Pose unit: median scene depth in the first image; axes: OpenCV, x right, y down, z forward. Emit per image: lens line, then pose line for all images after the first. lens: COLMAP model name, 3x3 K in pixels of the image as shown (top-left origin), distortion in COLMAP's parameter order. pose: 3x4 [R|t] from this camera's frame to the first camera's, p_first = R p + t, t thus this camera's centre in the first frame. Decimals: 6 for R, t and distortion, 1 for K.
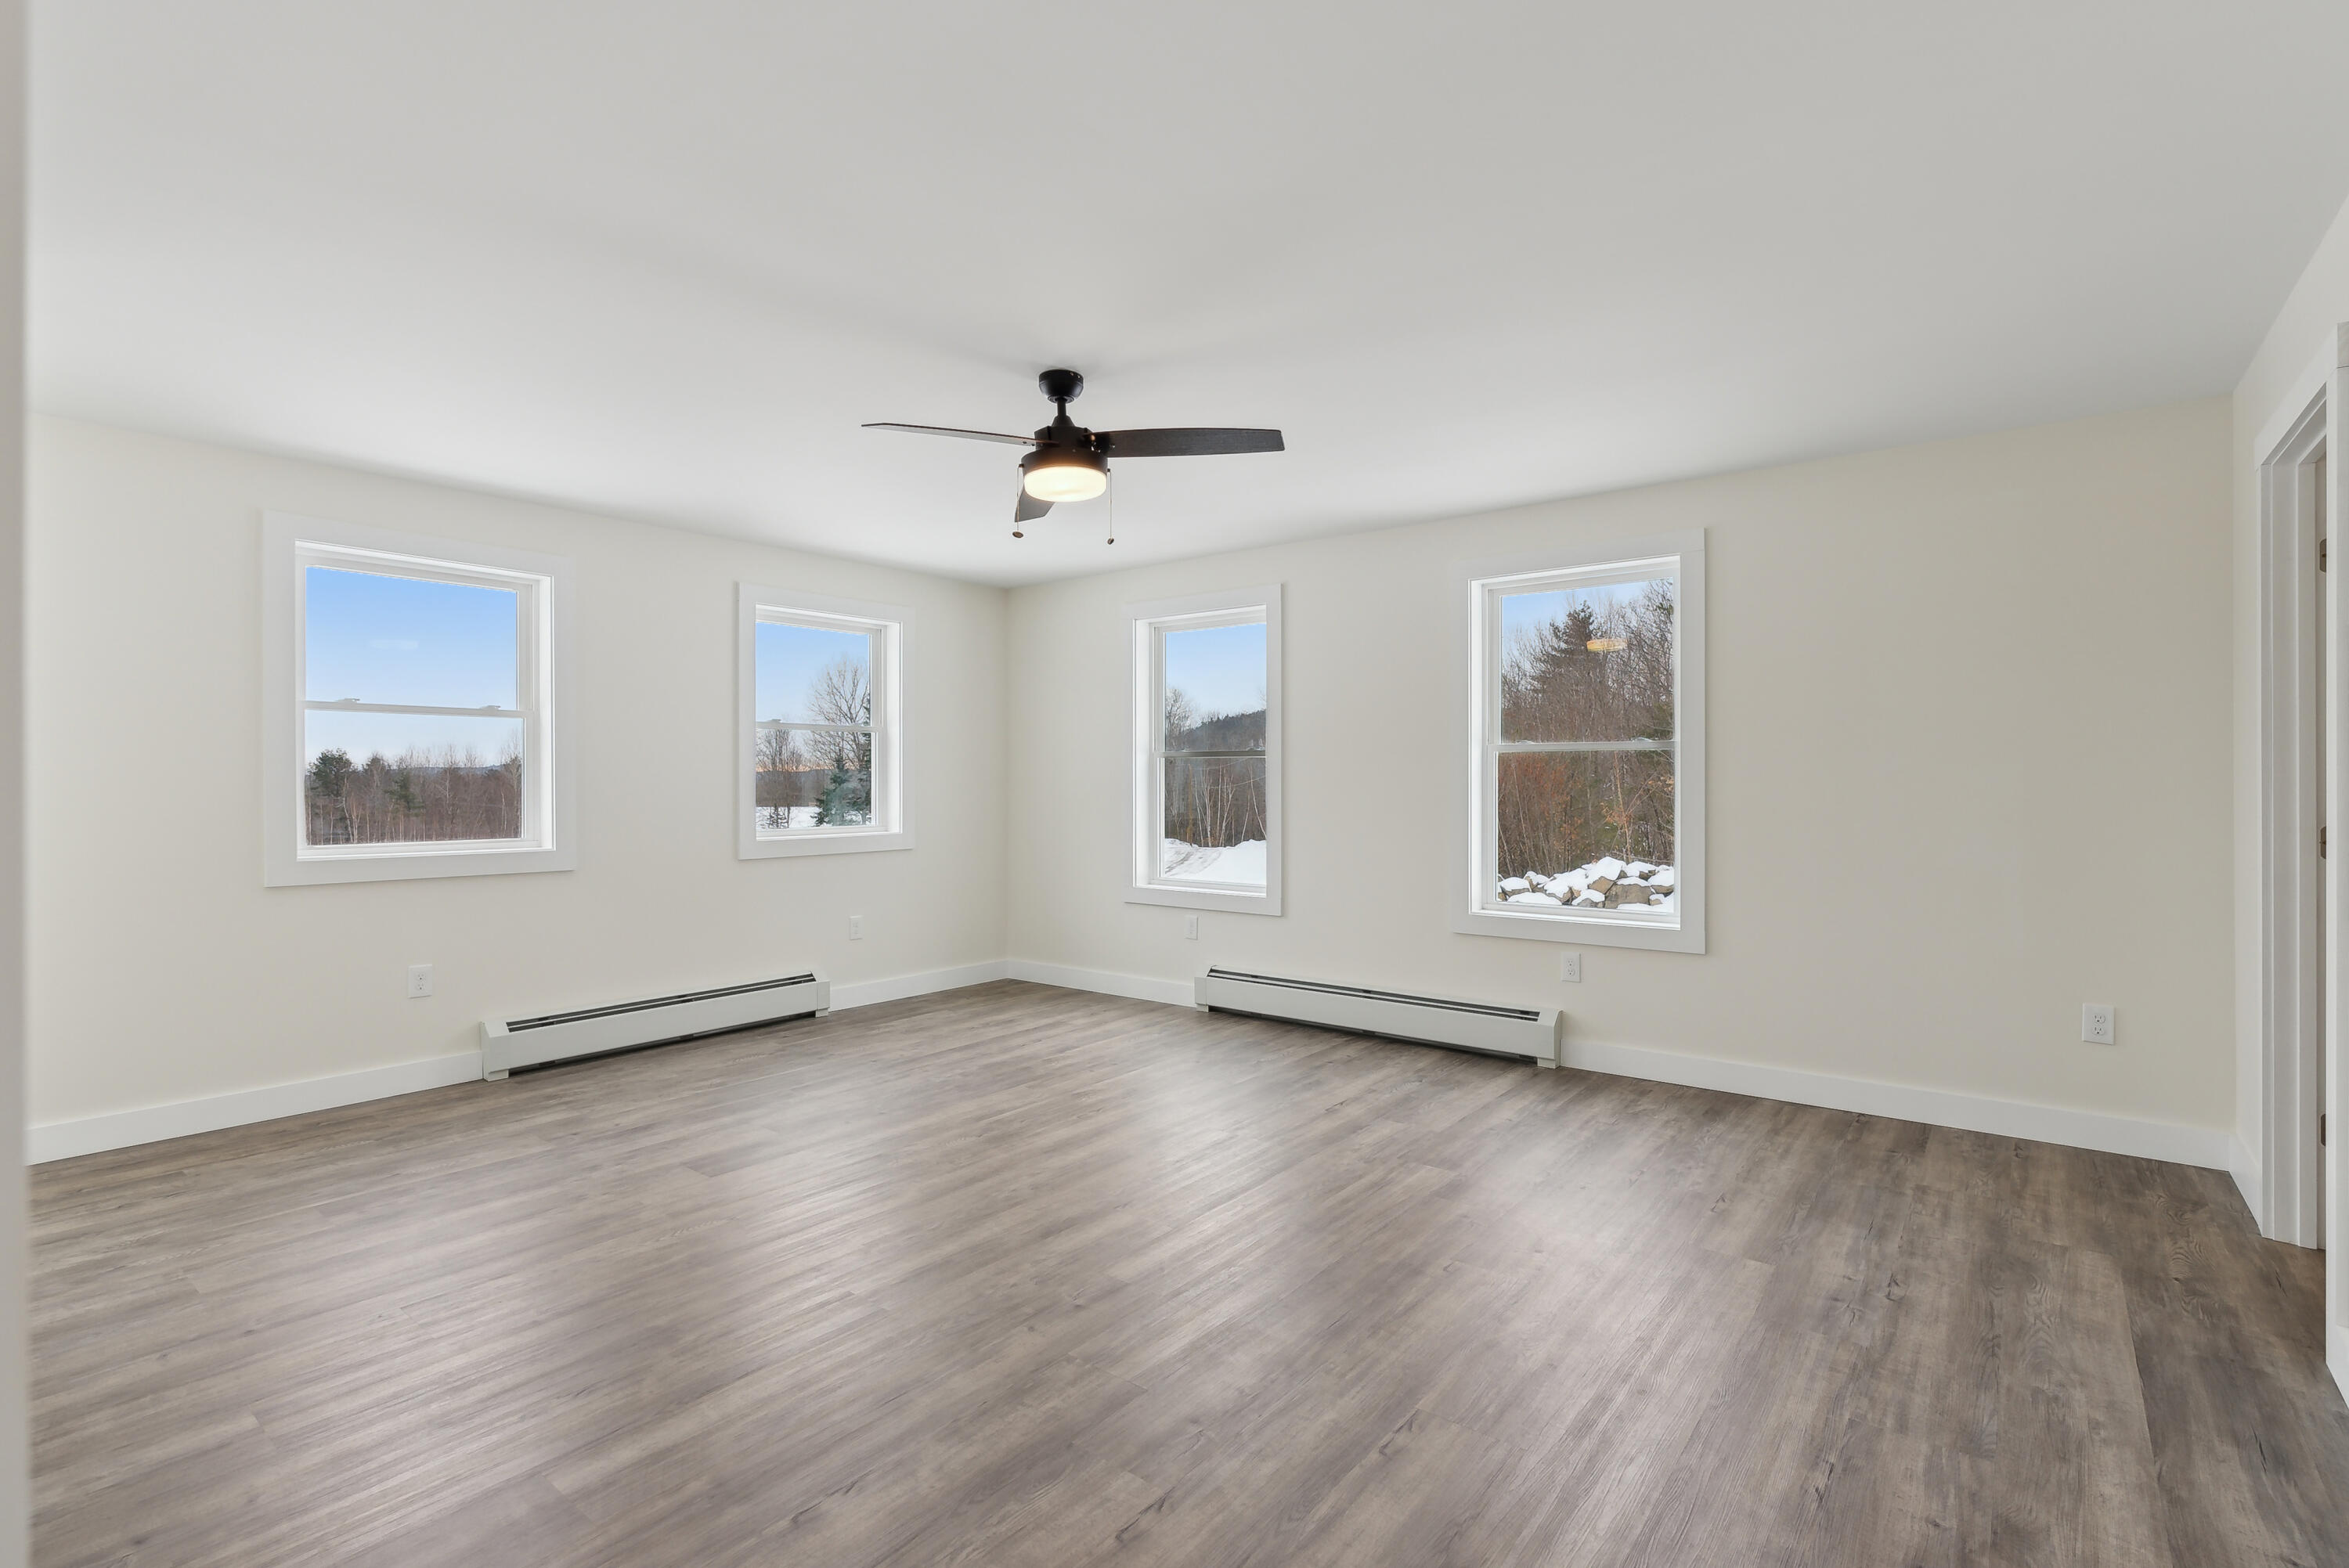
lens RADIAL K [[1095.6, 0, 1162.8], [0, 1095.6, 790.6], [0, 0, 1]] dist [-0.005654, -0.000430]
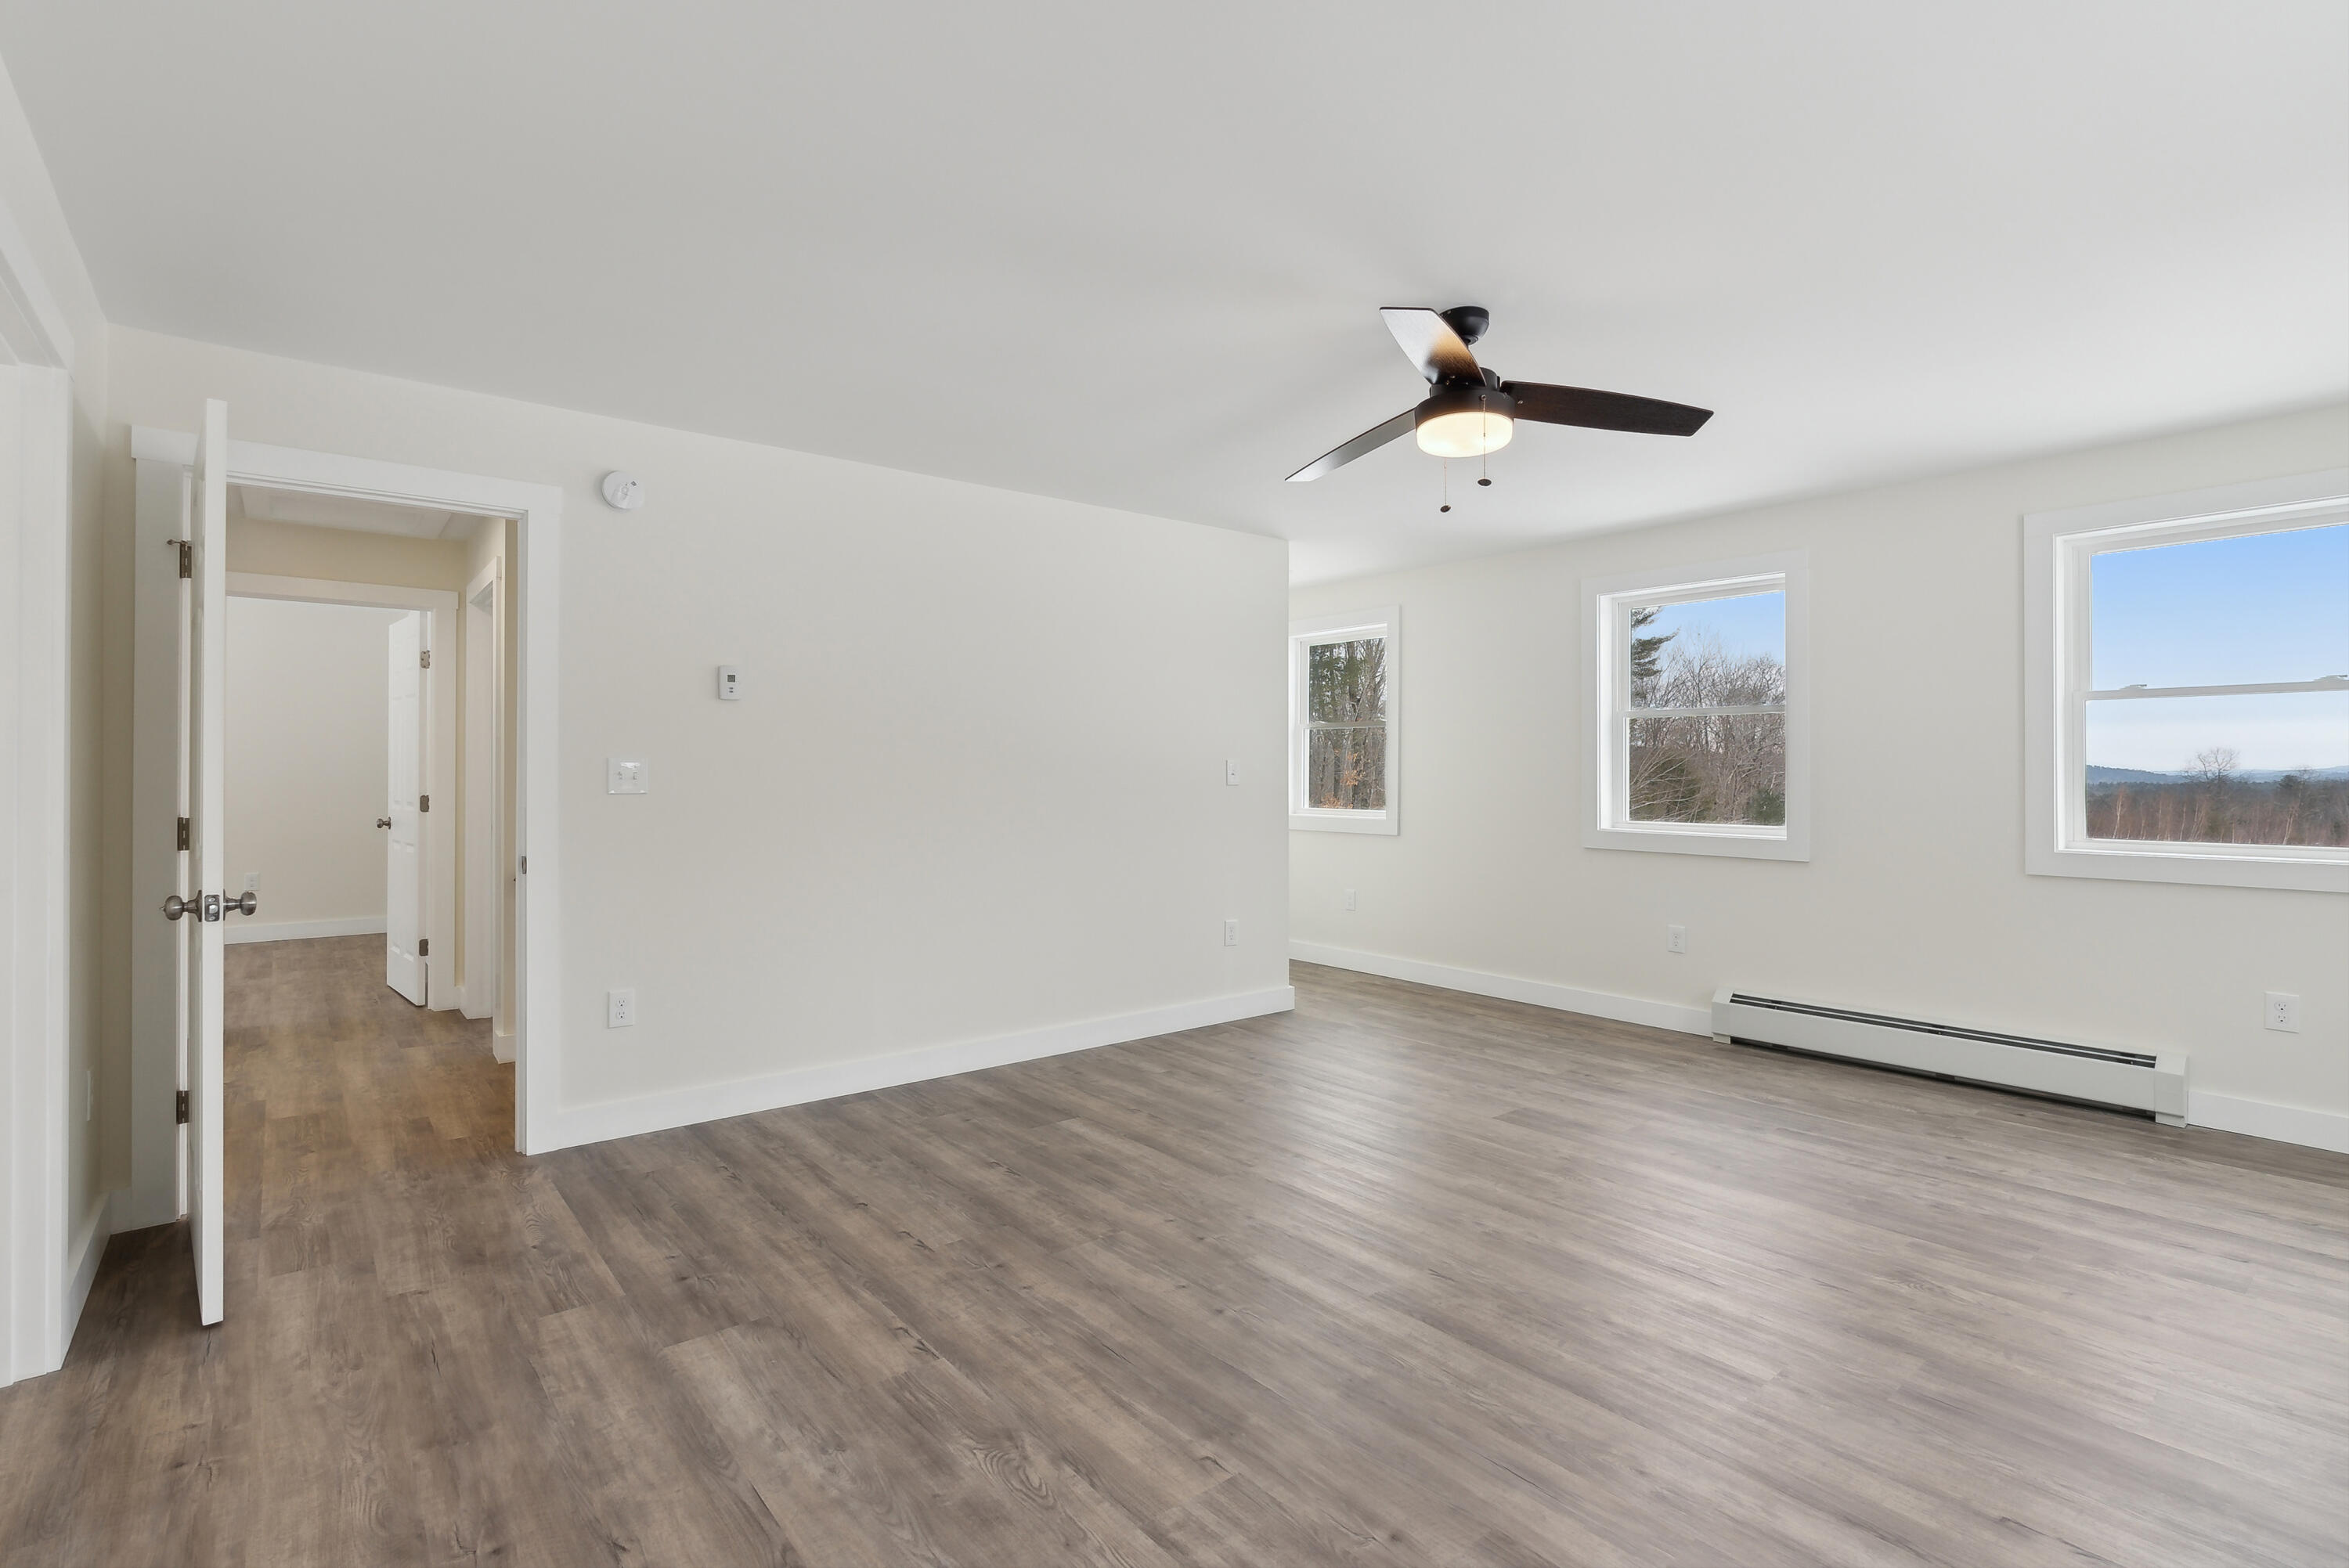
lens RADIAL K [[1079.3, 0, 1180.3], [0, 1079.3, 767.1], [0, 0, 1]] dist [-0.016492, 0.007920]
pose [[-0.201679, -0.002997, -0.979447, 0.687934], [-0.008897, 0.999960, -0.001228, -0.011088], [0.979411, 0.008466, -0.201698, 0.808387]]
